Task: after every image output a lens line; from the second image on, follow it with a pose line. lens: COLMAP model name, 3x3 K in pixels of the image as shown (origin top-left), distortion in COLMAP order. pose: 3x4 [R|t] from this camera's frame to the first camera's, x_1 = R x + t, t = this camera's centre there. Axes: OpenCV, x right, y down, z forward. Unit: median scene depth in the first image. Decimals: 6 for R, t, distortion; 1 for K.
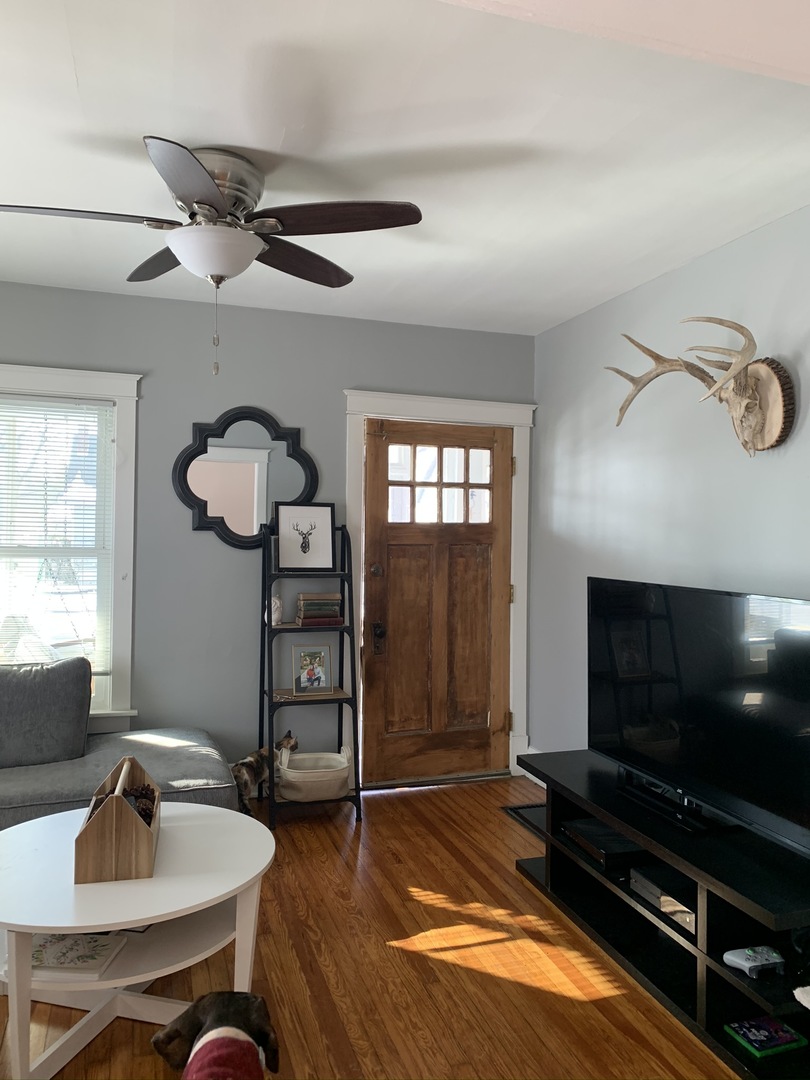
lens RADIAL K [[819.7, 0, 415.7], [0, 819.7, 531.2], [0, 0, 1]] dist [0.029068, -0.042312]
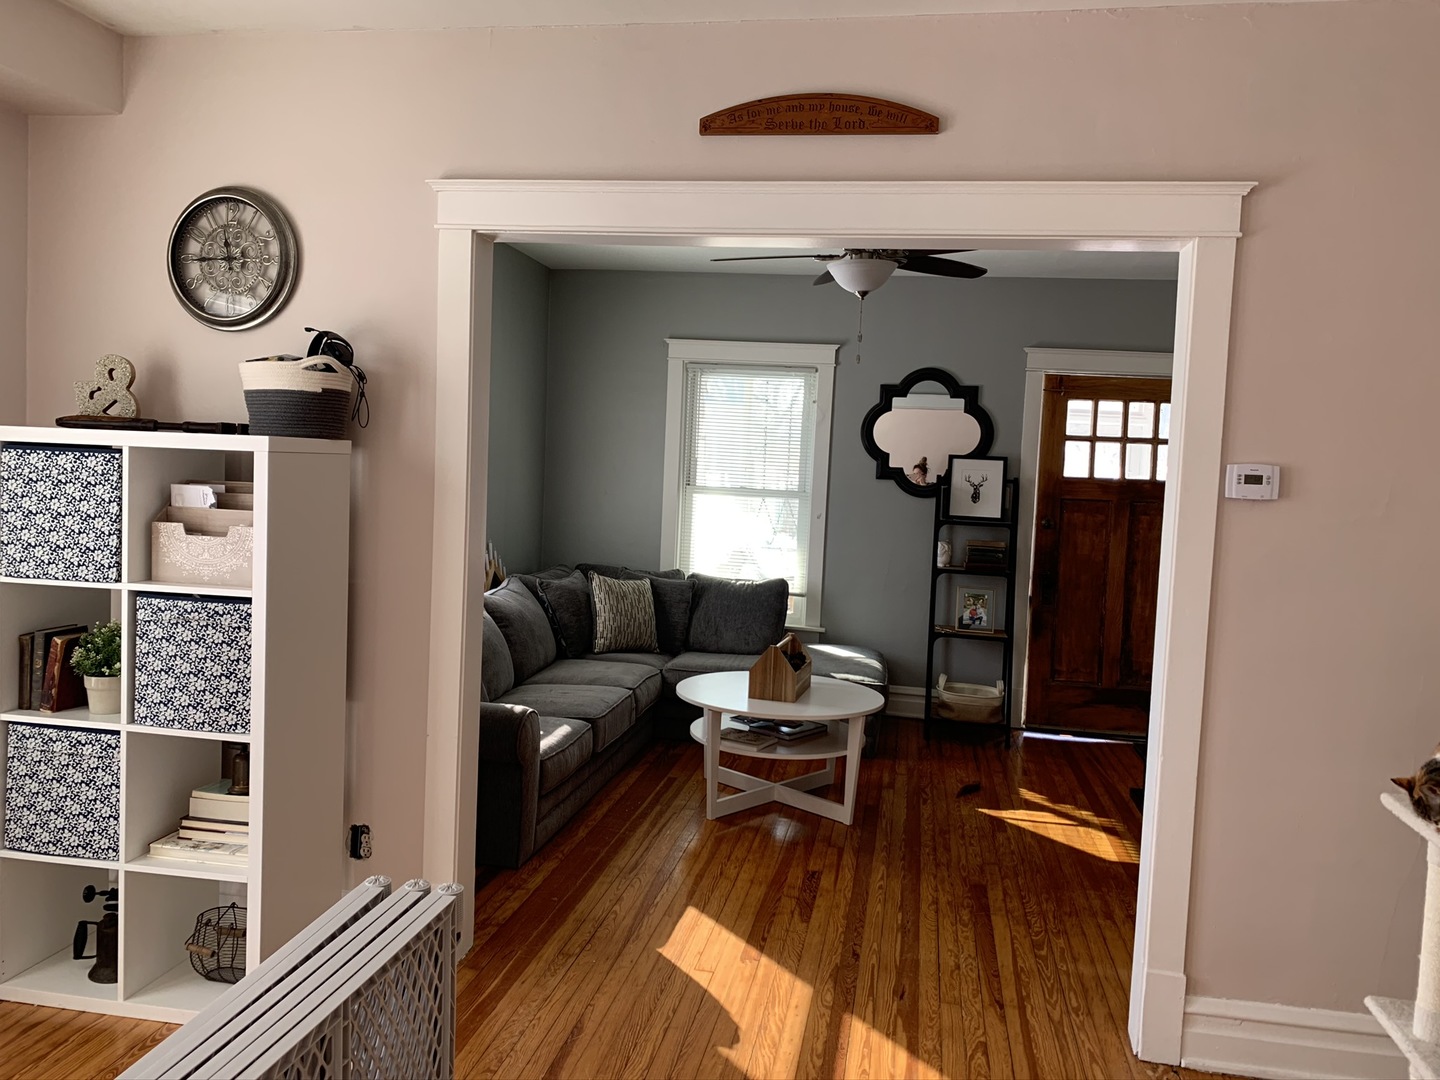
lens RADIAL K [[1092.9, 0, 726.8], [0, 1092.9, 536.7], [0, 0, 1]] dist [0.029068, -0.042312]
pose [[0.878446, 0.054338, -0.474742, 0.282423], [-0.033053, 0.998043, 0.053074, 0.005780], [0.476697, -0.030931, 0.878523, -0.455449]]
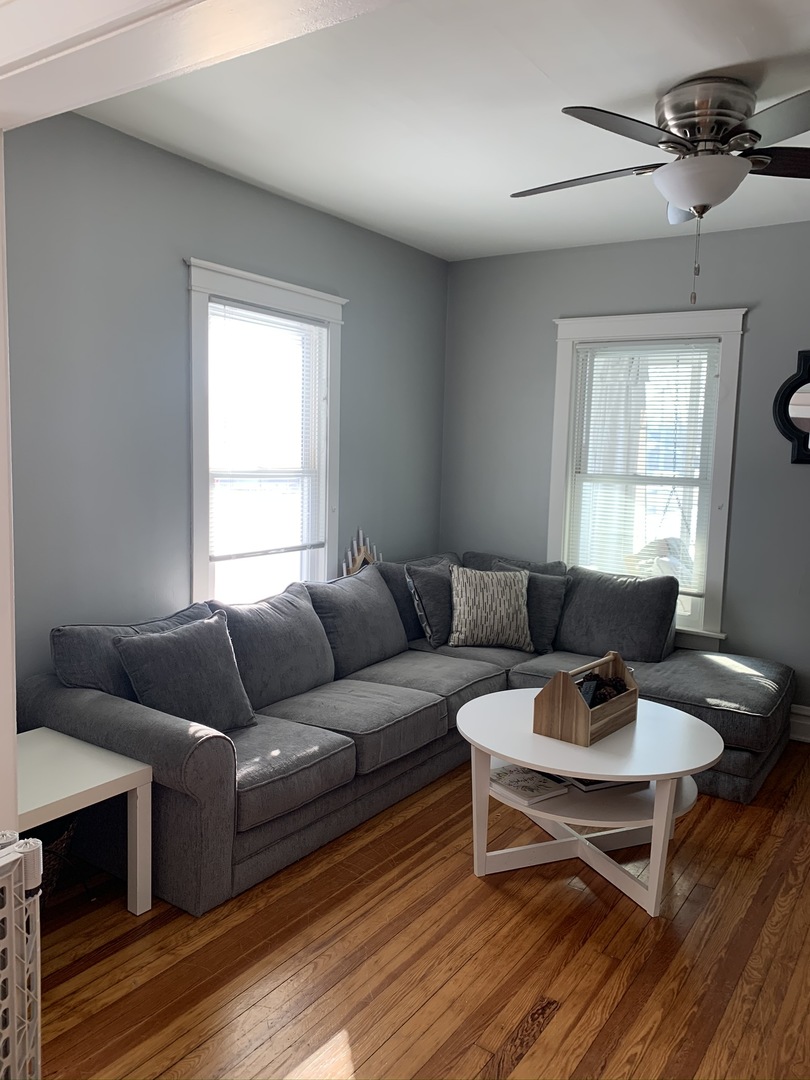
lens RADIAL K [[819.7, 0, 410.2], [0, 819.7, 539.8], [0, 0, 1]] dist [0.029068, -0.042312]
pose [[0.604646, 0.086288, -0.791807, 0.242540], [-0.023181, 0.995600, 0.090795, 0.011076], [0.796157, -0.036544, 0.603985, 0.050033]]
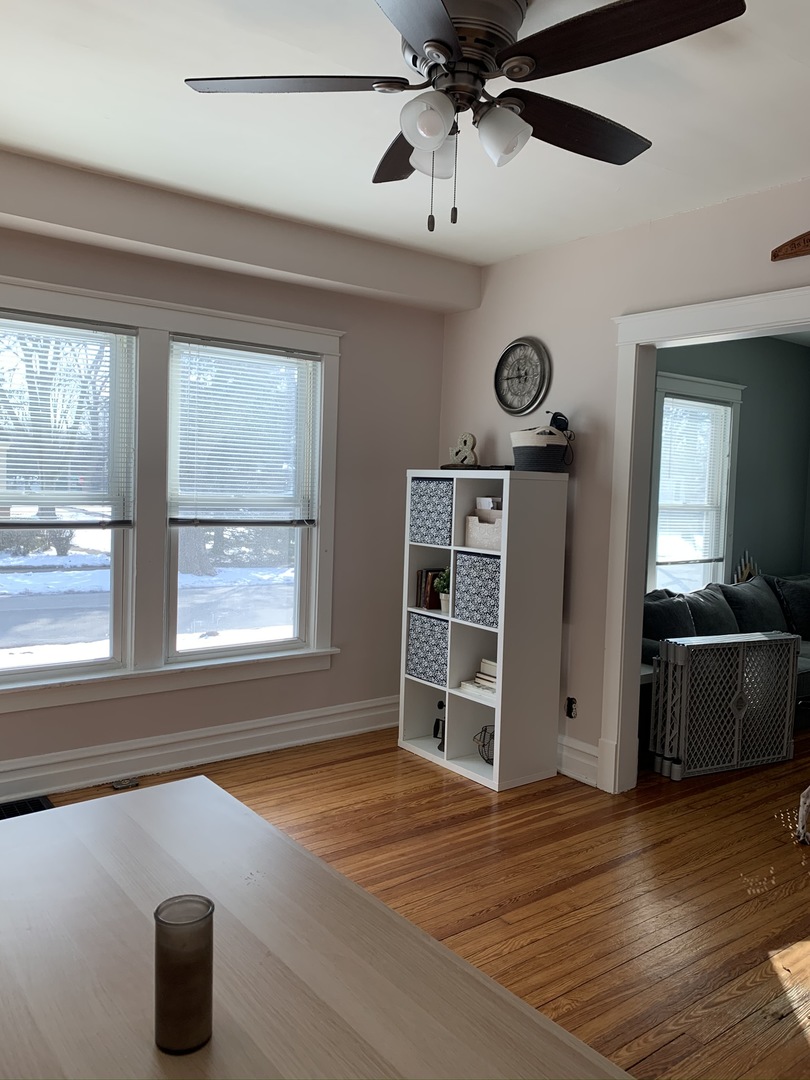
lens RADIAL K [[819.7, 0, 405.7], [0, 819.7, 537.0], [0, 0, 1]] dist [0.029068, -0.042312]
pose [[0.315937, 0.059522, -0.946911, 0.560422], [-0.037754, 0.998028, 0.050138, 0.022008], [0.948029, 0.019909, 0.317561, -0.415041]]
